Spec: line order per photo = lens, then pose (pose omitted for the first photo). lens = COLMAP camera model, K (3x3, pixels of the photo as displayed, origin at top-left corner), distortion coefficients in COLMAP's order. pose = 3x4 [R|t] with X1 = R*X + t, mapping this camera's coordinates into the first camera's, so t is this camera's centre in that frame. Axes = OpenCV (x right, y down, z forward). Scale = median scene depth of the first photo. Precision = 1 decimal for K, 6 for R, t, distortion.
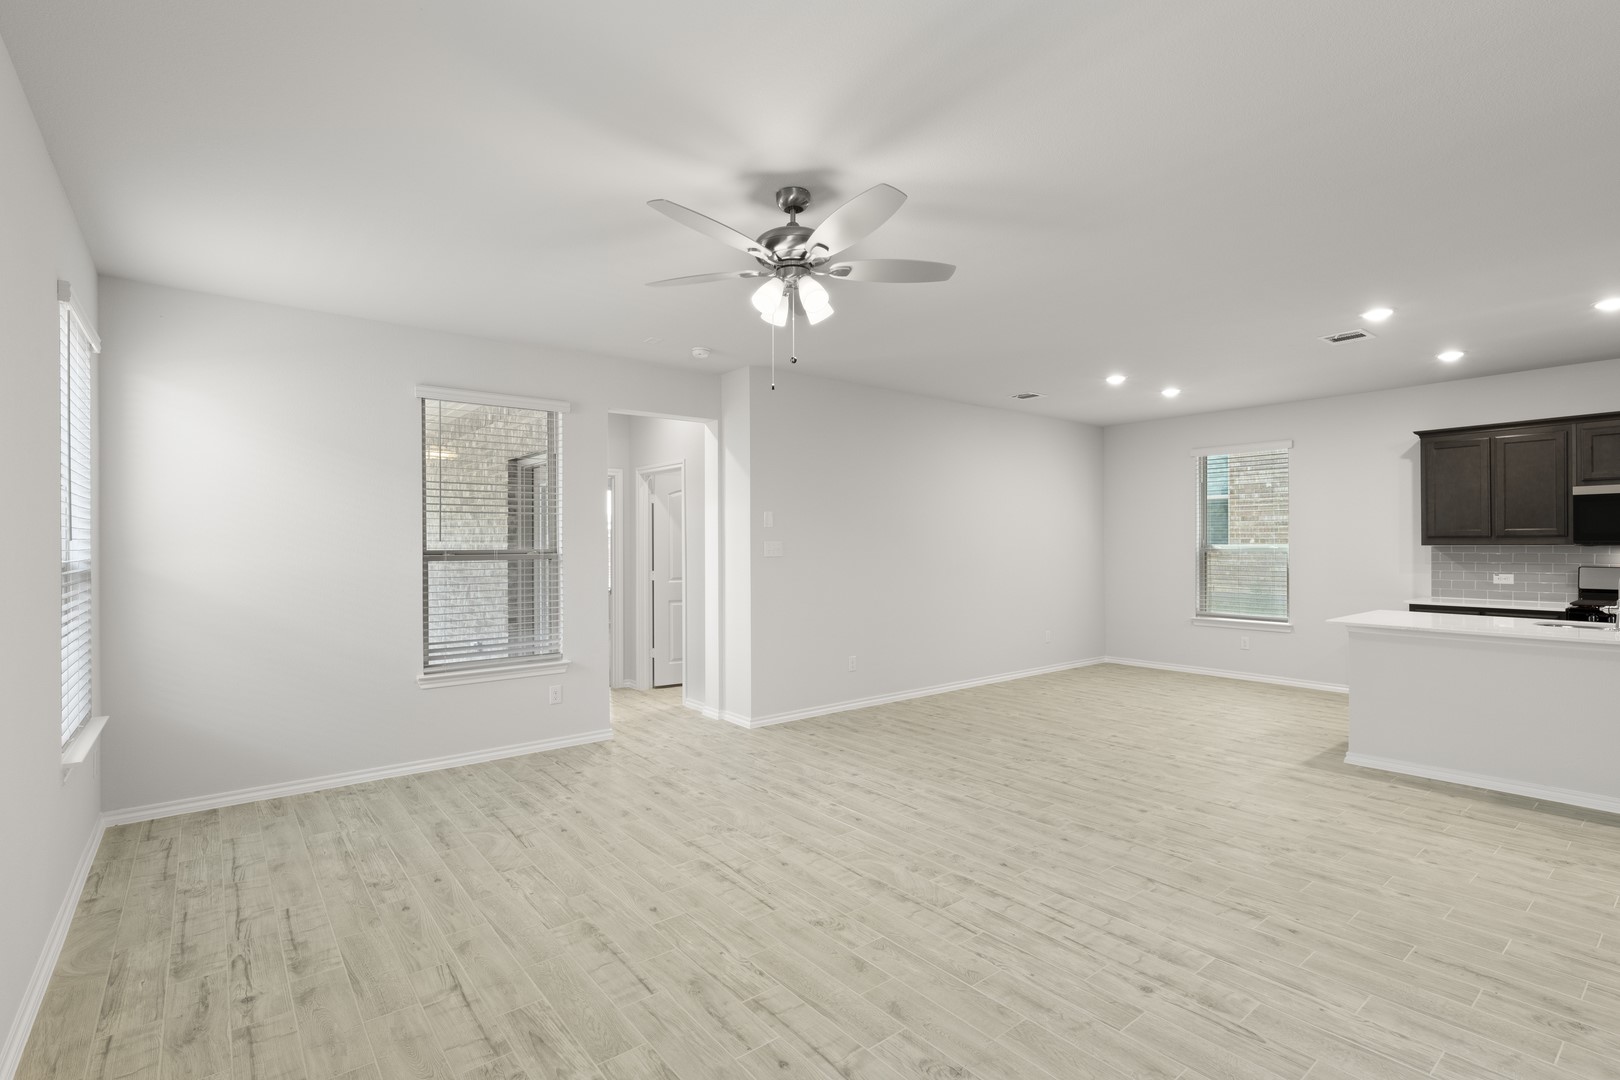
lens RADIAL K [[750.3, 0, 807.5], [0, 750.3, 533.9], [0, 0, 1]] dist [0.008030, -0.000458]
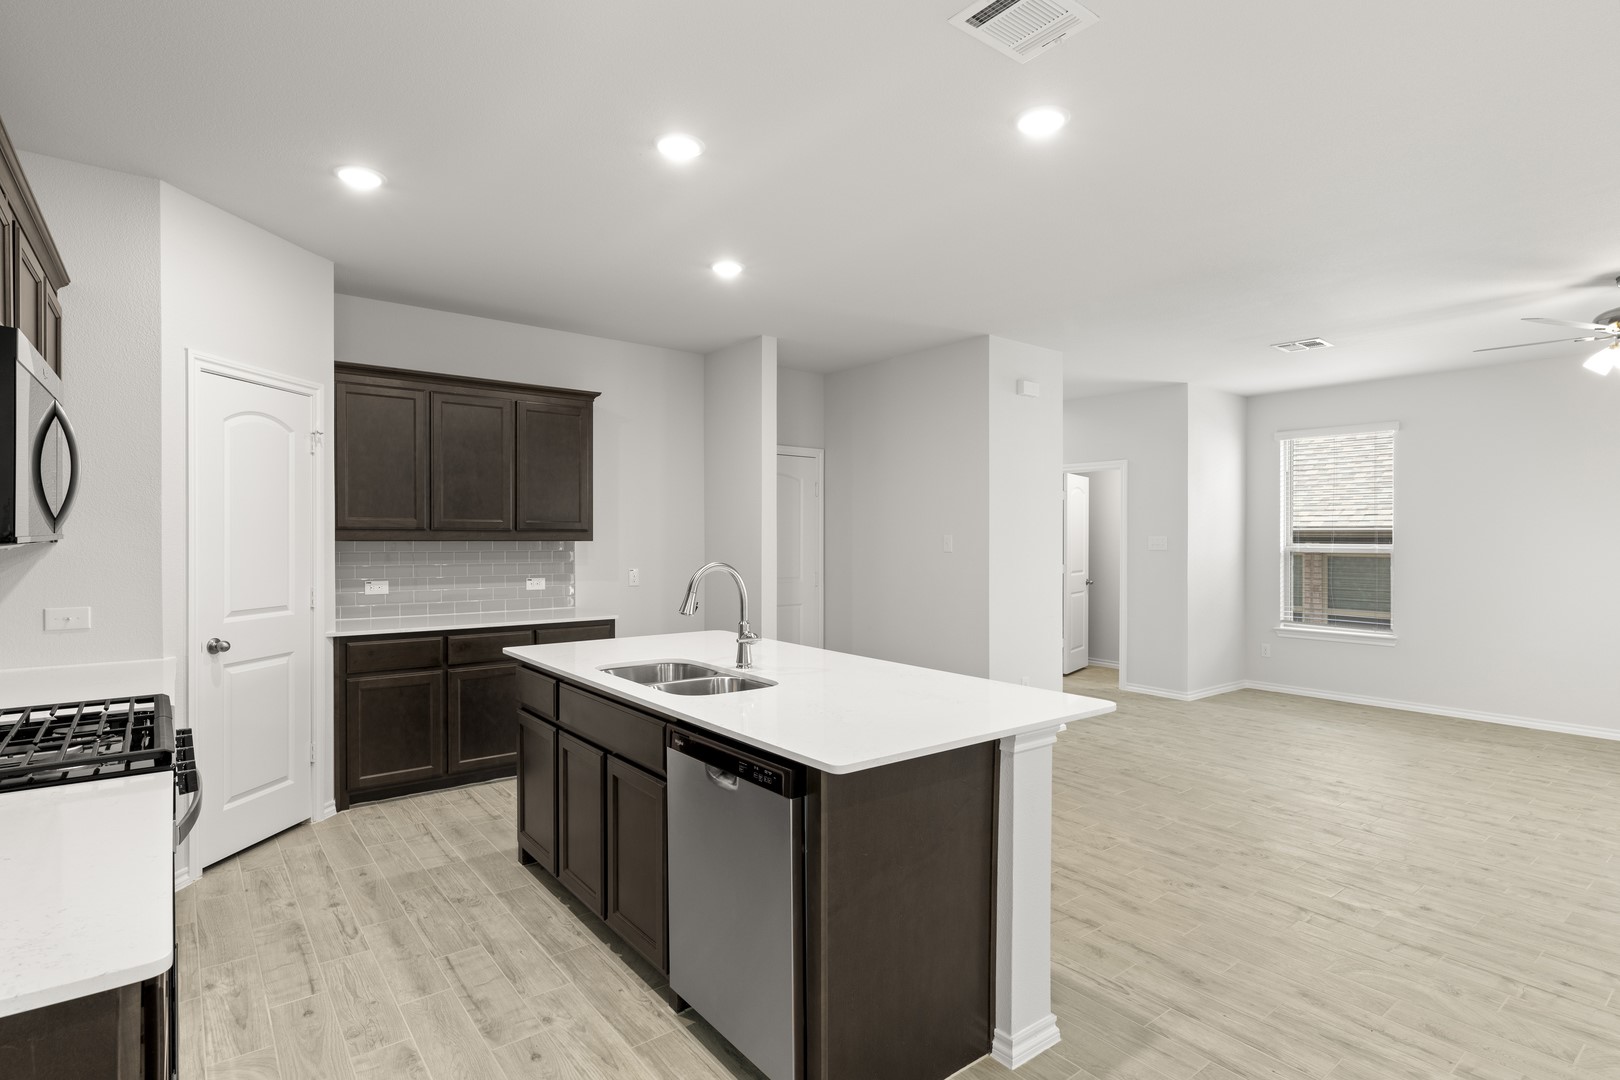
lens RADIAL K [[808.0, 0, 796.7], [0, 808.0, 539.0], [0, 0, 1]] dist [0.001314, 0.000102]
pose [[-0.999833, -0.003041, 0.017999, 0.908922], [-0.003224, 0.999943, -0.010155, 0.015884], [-0.017967, -0.010211, -0.999786, 1.566230]]
